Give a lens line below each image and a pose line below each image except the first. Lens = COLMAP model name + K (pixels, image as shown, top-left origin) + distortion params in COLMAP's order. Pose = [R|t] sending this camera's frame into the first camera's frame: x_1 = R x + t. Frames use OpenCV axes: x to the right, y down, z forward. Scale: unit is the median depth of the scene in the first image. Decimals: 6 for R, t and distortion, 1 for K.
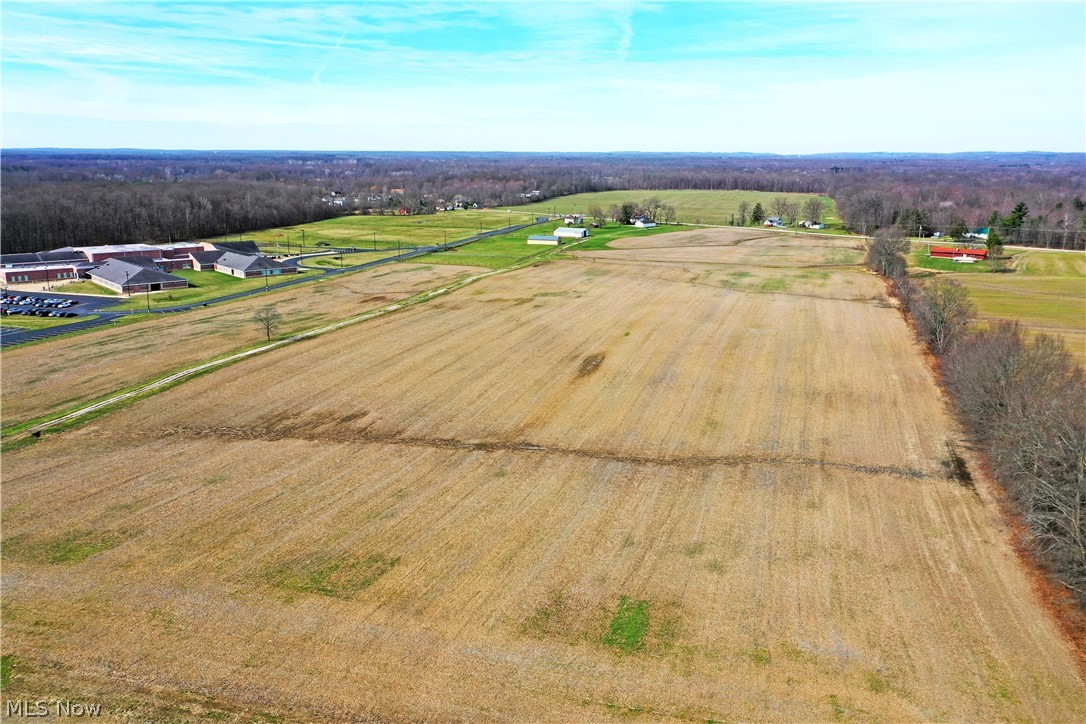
lens RADIAL K [[861.8, 0, 543.0], [0, 861.8, 362.0], [0, 0, 1]] dist [0.020014, 0.003250]
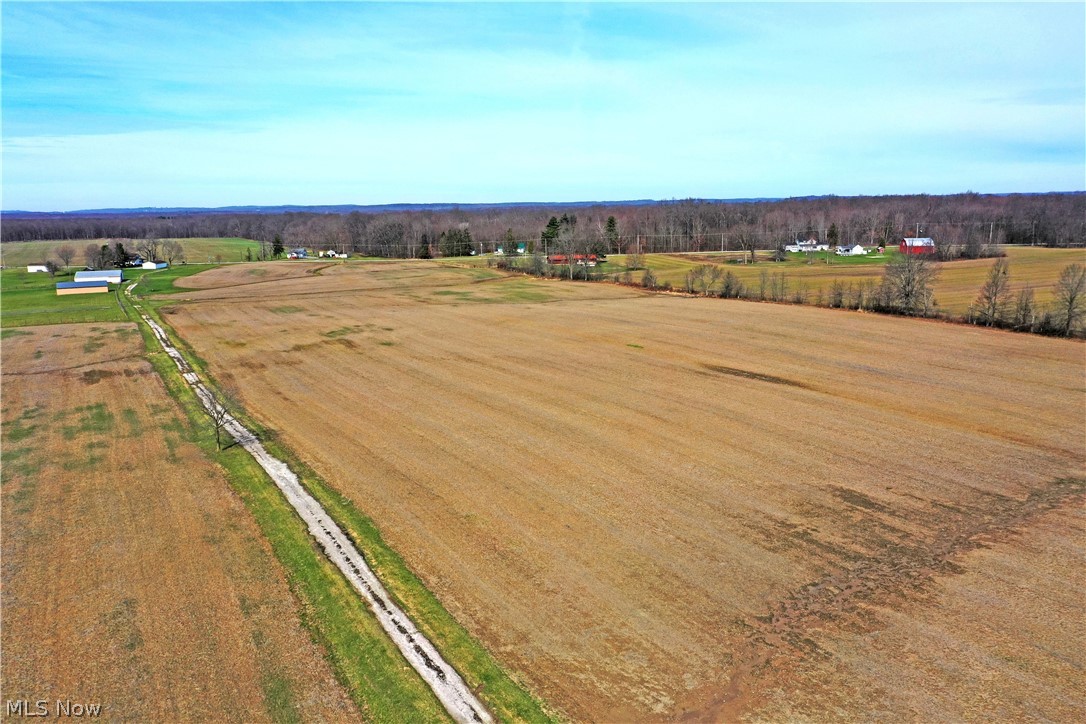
lens RADIAL K [[867.3, 0, 544.6], [0, 867.3, 300.4], [0, 0, 1]] dist [0.004422, 0.003325]
pose [[0.702786, -0.094699, 0.705070, -0.196039], [0.186419, 0.980982, -0.054058, -0.017762], [-0.686542, 0.169430, 0.707074, 0.193786]]
